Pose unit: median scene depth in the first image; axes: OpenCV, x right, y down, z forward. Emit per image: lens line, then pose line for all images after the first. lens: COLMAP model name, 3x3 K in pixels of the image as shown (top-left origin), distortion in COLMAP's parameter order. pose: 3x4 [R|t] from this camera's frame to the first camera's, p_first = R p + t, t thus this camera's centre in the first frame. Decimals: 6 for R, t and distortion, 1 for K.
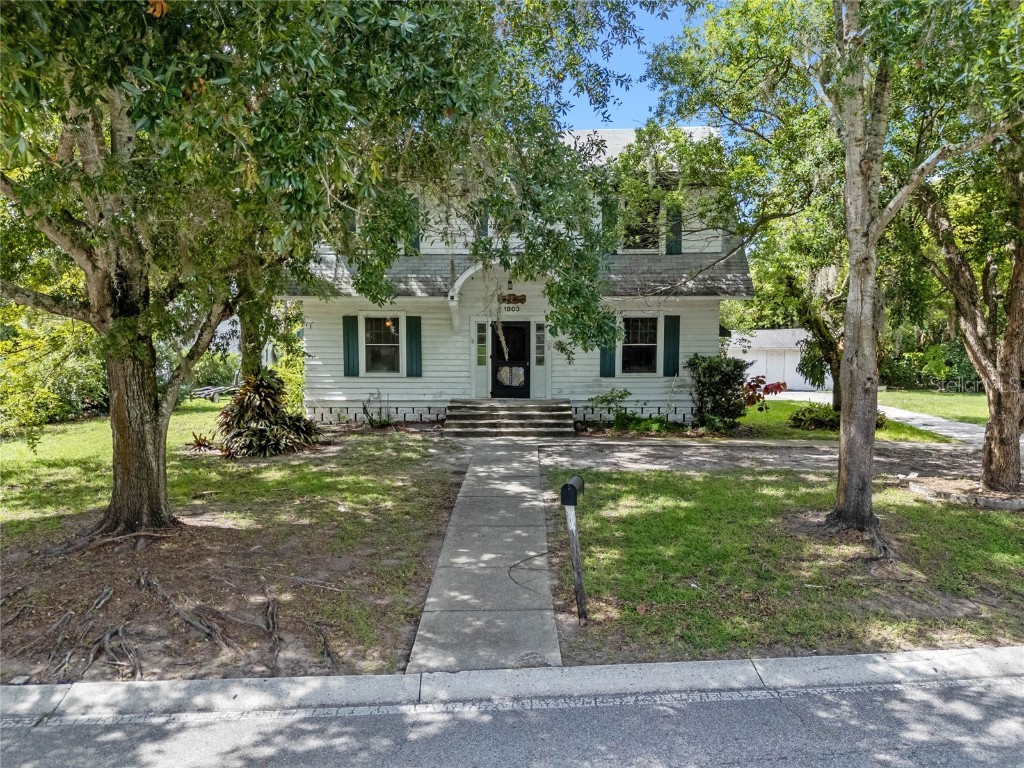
lens RADIAL K [[756.8, 0, 508.1], [0, 756.8, 389.0], [0, 0, 1]] dist [0.086267, -0.099978]
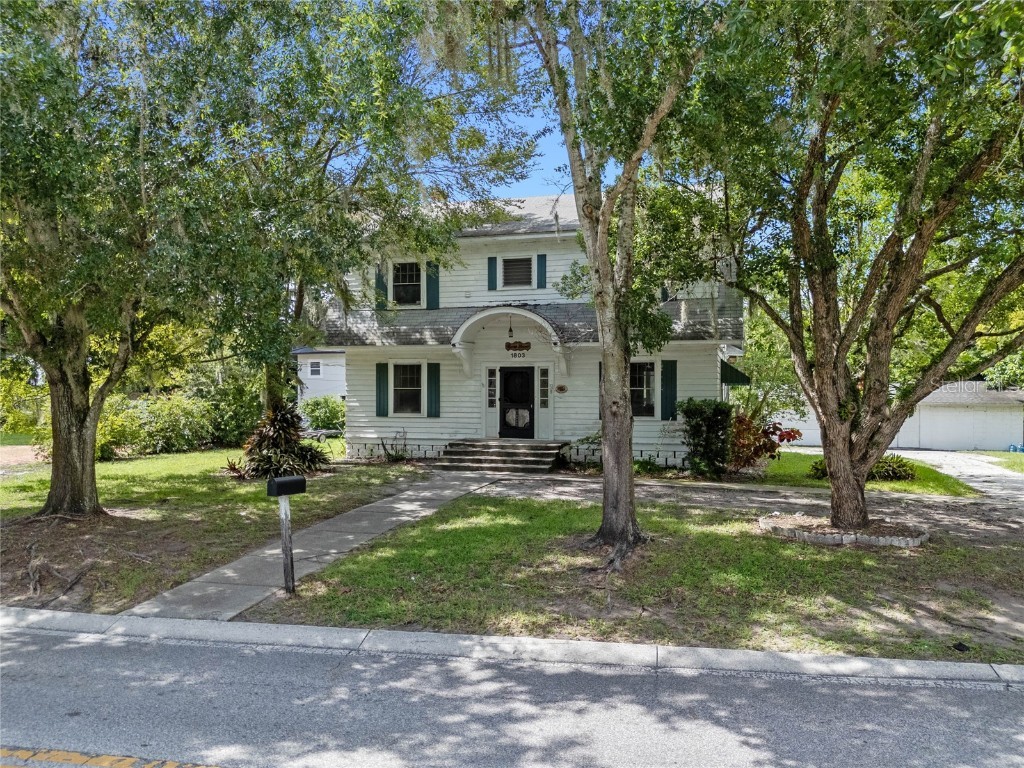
lens RADIAL K [[756.8, 0, 508.1], [0, 756.8, 389.0], [0, 0, 1]] dist [0.086267, -0.099978]
pose [[0.958925, 0.002199, -0.283652, 0.314078], [-0.024997, 0.996735, -0.076780, 0.026573], [0.282556, 0.080717, 0.955849, -0.031240]]
